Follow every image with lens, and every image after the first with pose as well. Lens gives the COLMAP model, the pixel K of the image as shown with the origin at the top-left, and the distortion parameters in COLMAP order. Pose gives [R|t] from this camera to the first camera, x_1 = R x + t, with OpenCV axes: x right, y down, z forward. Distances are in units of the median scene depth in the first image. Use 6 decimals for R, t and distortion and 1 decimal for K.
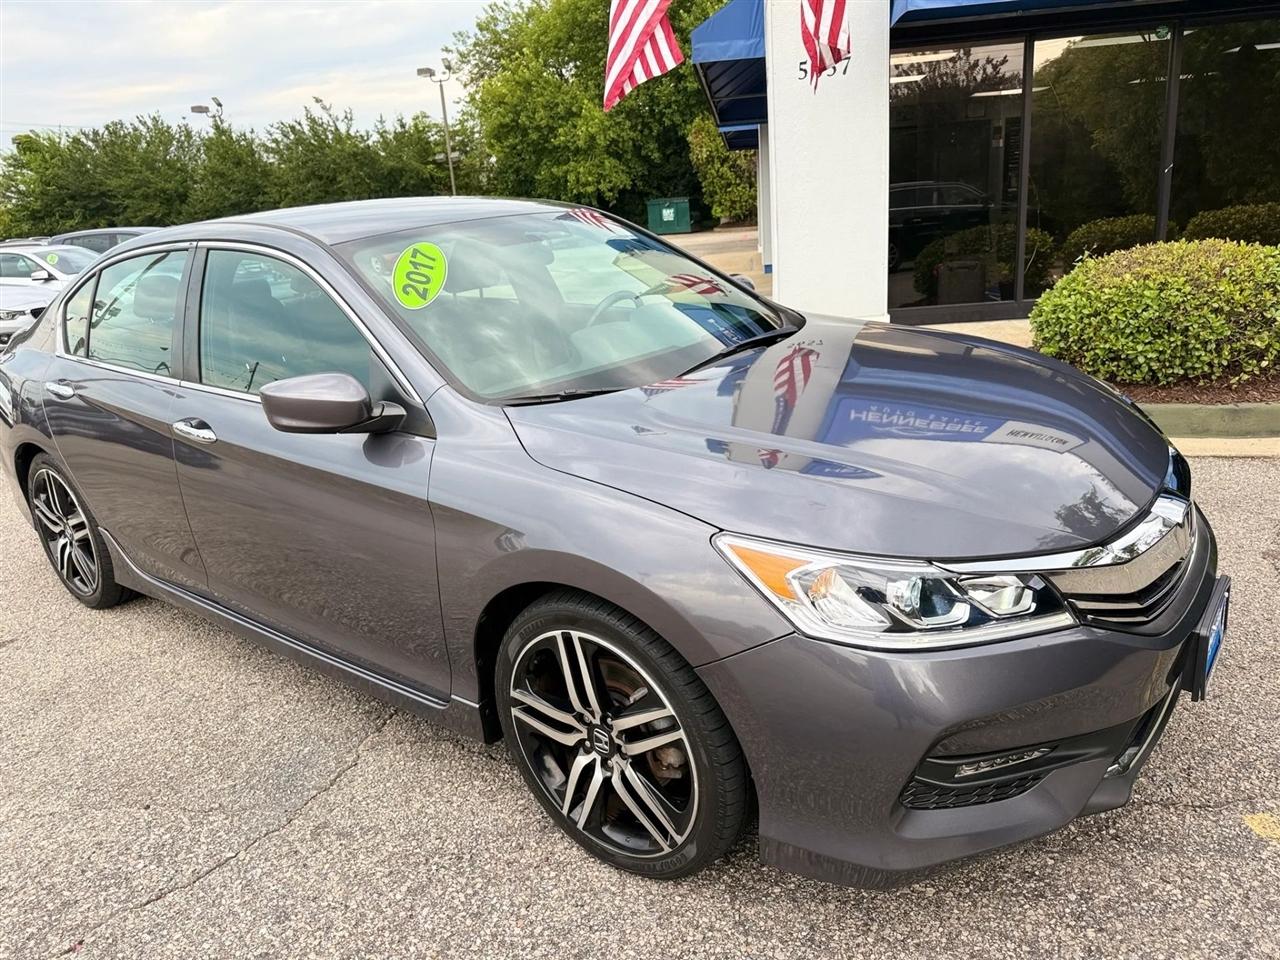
lens RADIAL K [[913.3, 0, 643.7], [0, 913.3, 484.9], [0, 0, 1]] dist [0.001913, -0.005011]
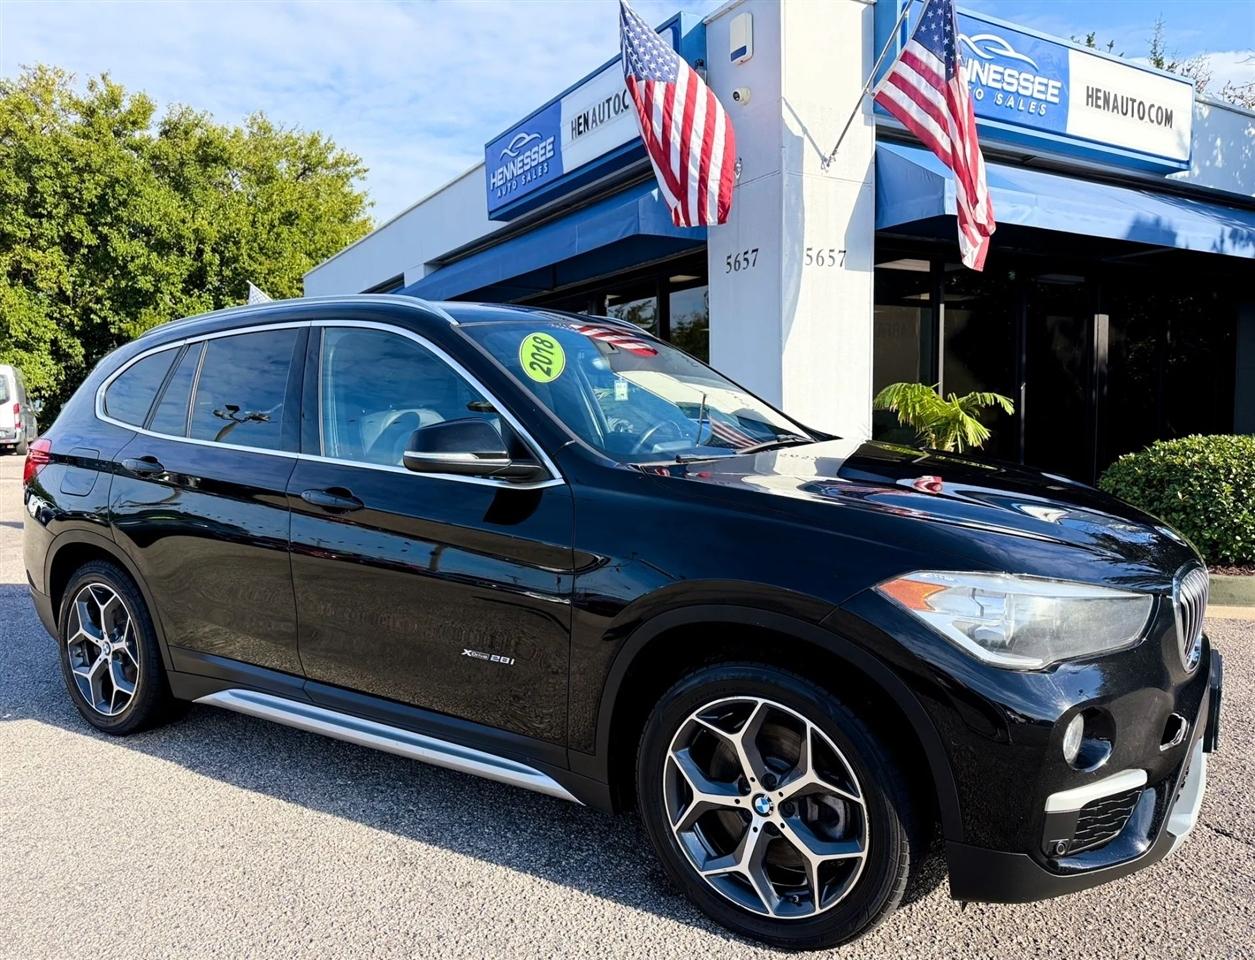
lens RADIAL K [[915.2, 0, 644.4], [0, 915.2, 481.5], [0, 0, 1]] dist [0.009404, -0.012898]
pose [[0.786470, 0.009398, 0.617557, -0.087210], [0.139122, 0.971492, -0.191960, -0.012185], [-0.601755, 0.236887, 0.762742, 0.072408]]
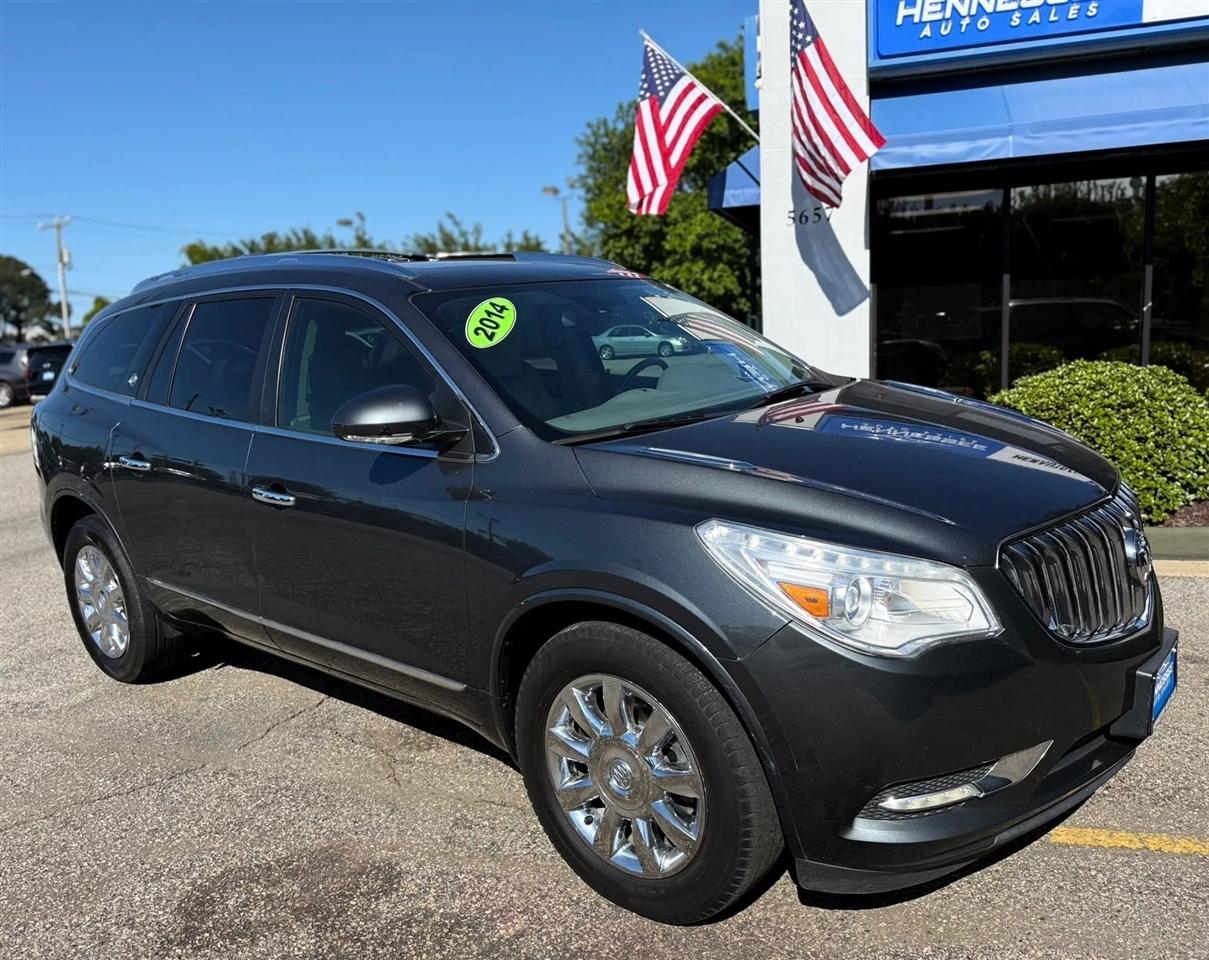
lens RADIAL K [[964.8, 0, 614.3], [0, 964.8, 491.8], [0, 0, 1]] dist [0.009971, -0.009509]
pose [[0.985235, 0.048262, -0.164262, 0.027740], [-0.066625, 0.991896, -0.108179, 0.003703], [0.157710, 0.117525, 0.980467, -0.025421]]
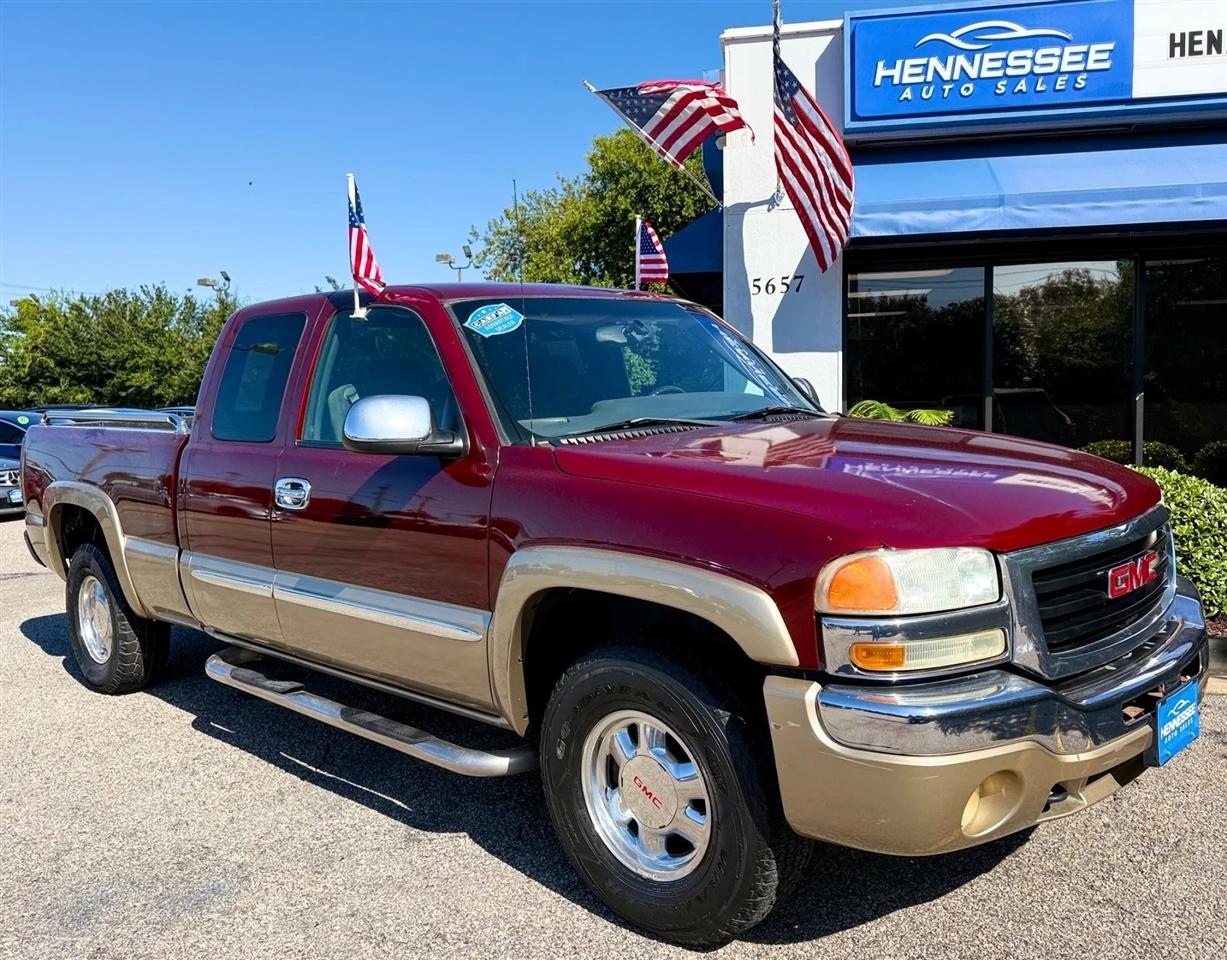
lens RADIAL K [[1069.2, 0, 608.9], [0, 1069.2, 483.1], [0, 0, 1]] dist [0.010645, -0.009905]
pose [[0.996191, 0.057731, -0.065343, 0.016373], [-0.070677, 0.973519, -0.217404, 0.004207], [0.051062, 0.221195, 0.973892, -0.017323]]
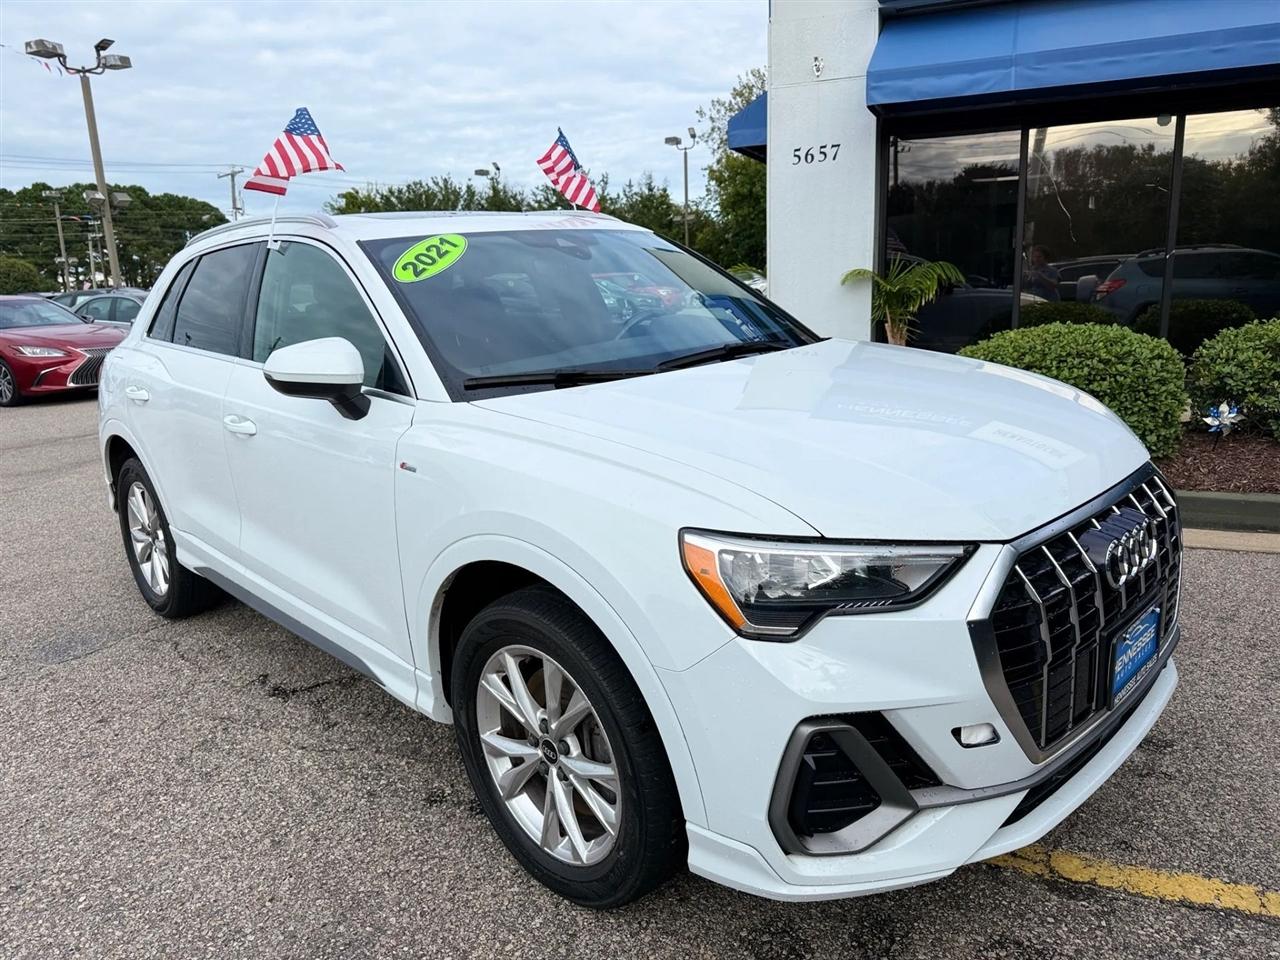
lens RADIAL K [[917.8, 0, 640.0], [0, 917.8, 480.0], [0, 0, 1]] dist [-0.002242, 0.001702]
pose [[0.956754, 0.100533, -0.272974, 0.054277], [-0.118505, 0.991687, -0.050125, 0.001162], [0.265666, 0.080306, 0.960715, -0.011858]]
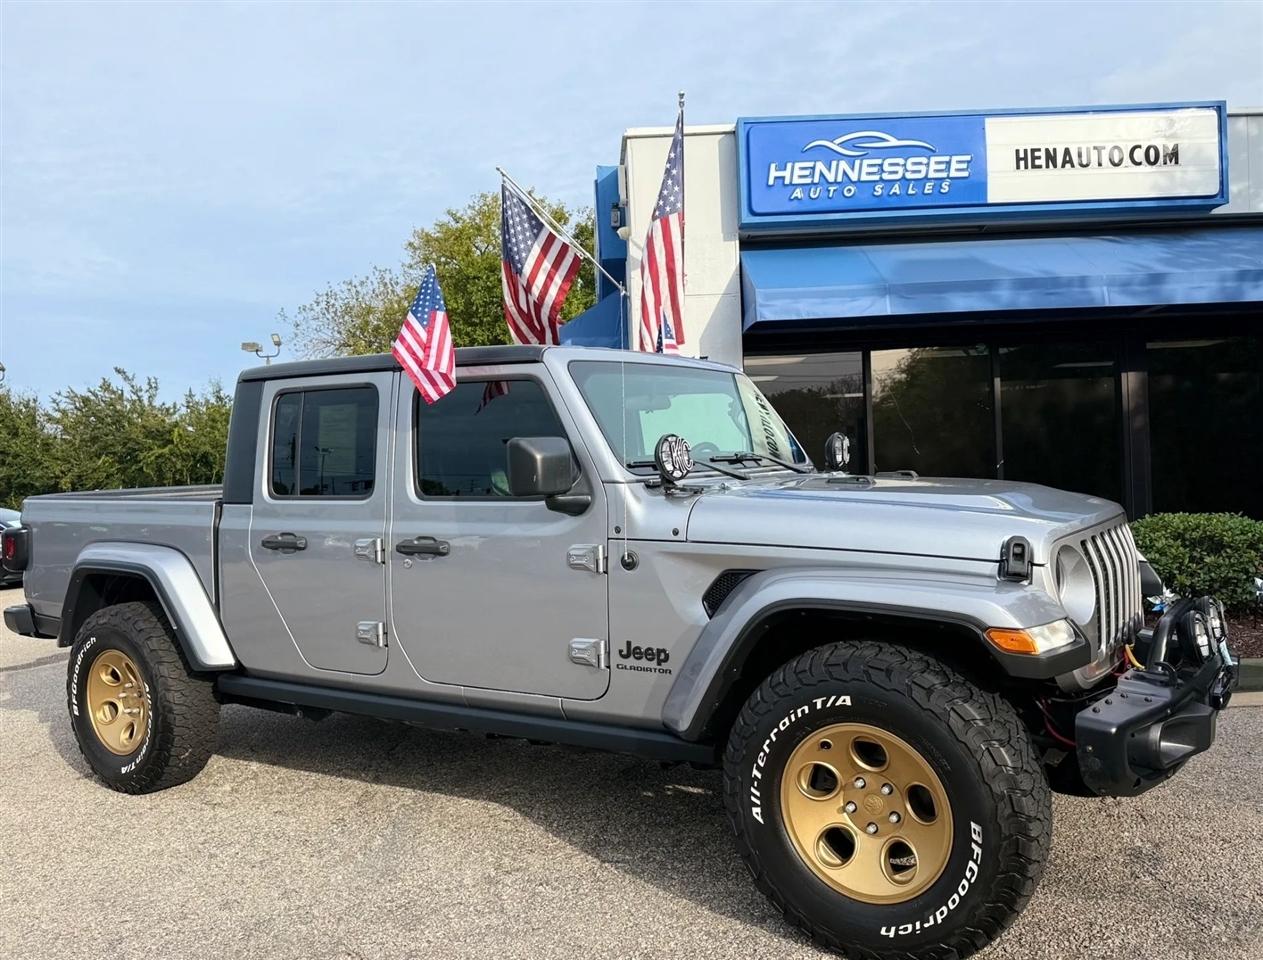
lens RADIAL K [[1066.9, 0, 630.8], [0, 1066.9, 498.9], [0, 0, 1]] dist [0.060948, -0.113665]
pose [[0.990075, 0.031039, 0.137072, -0.005202], [0.010521, 0.956201, -0.292520, 0.009751], [-0.140148, 0.291059, 0.946384, -0.020936]]
